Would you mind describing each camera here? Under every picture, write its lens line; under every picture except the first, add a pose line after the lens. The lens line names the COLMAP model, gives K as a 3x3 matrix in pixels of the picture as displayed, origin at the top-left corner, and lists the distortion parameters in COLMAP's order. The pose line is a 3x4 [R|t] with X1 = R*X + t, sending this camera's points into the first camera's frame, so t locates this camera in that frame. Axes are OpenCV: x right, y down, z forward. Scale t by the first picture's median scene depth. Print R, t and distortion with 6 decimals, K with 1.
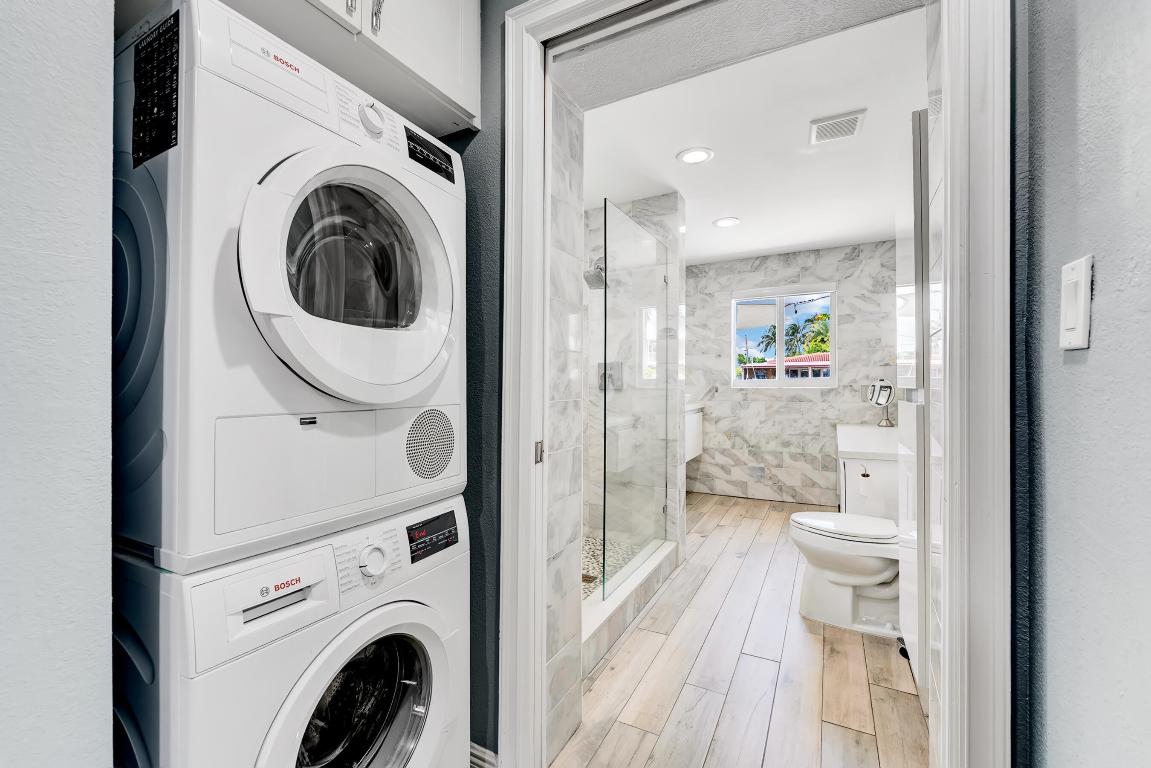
lens RADIAL K [[466.5, 0, 571.6], [0, 466.5, 385.6], [0, 0, 1]] dist [-0.005763, 0.001157]
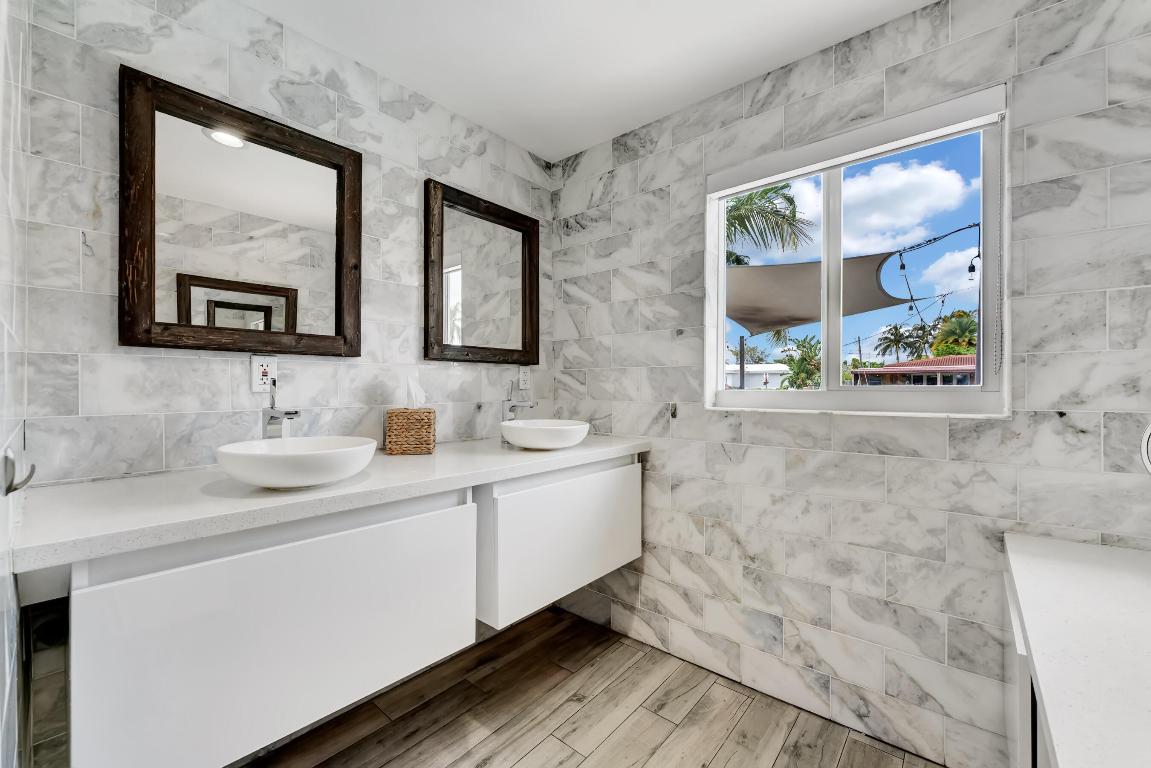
lens RADIAL K [[466.5, 0, 574.5], [0, 466.5, 389.0], [0, 0, 1]] dist [-0.005763, 0.001157]
pose [[0.981529, 0.008585, -0.191121, 0.334362], [-0.009221, 0.999955, -0.002437, -0.011600], [0.191091, 0.004155, 0.981564, 0.620324]]
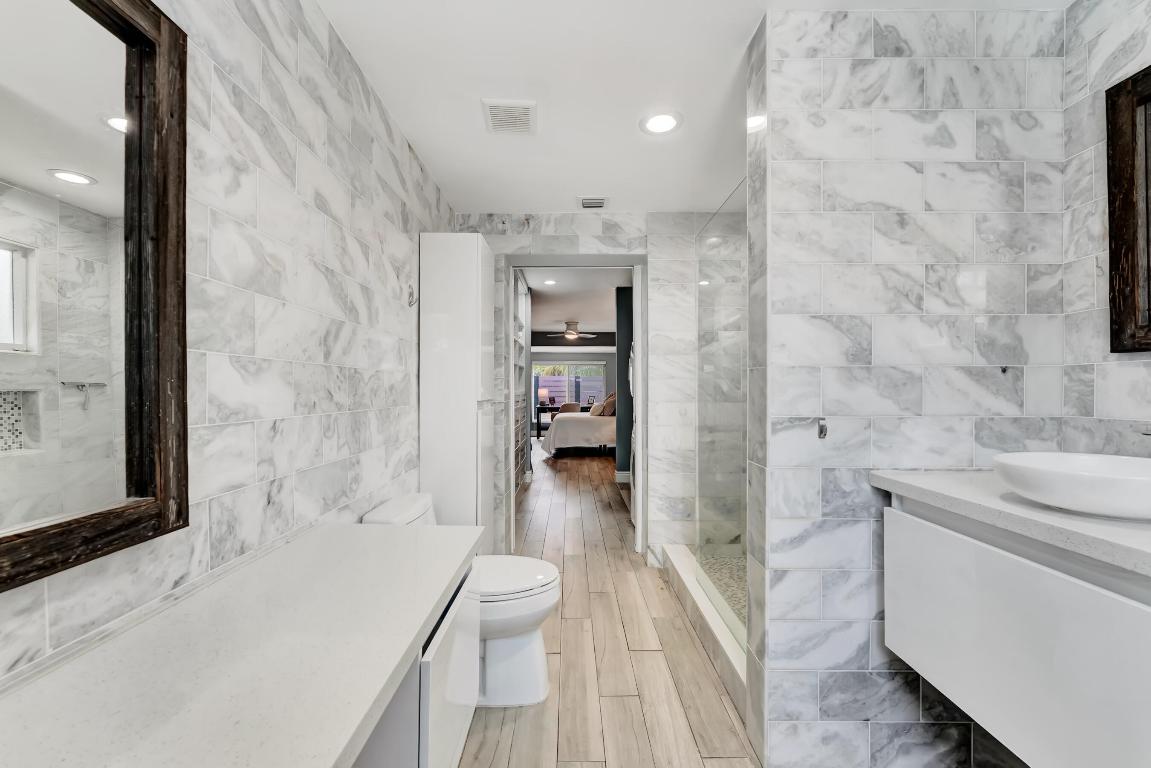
lens RADIAL K [[466.5, 0, 576.9], [0, 466.5, 382.8], [0, 0, 1]] dist [-0.005763, 0.001157]
pose [[-0.877067, -0.000842, -0.480368, 0.548159], [-0.000911, 1.000000, -0.000090, -0.021092], [0.480368, 0.000358, -0.877067, 1.194372]]
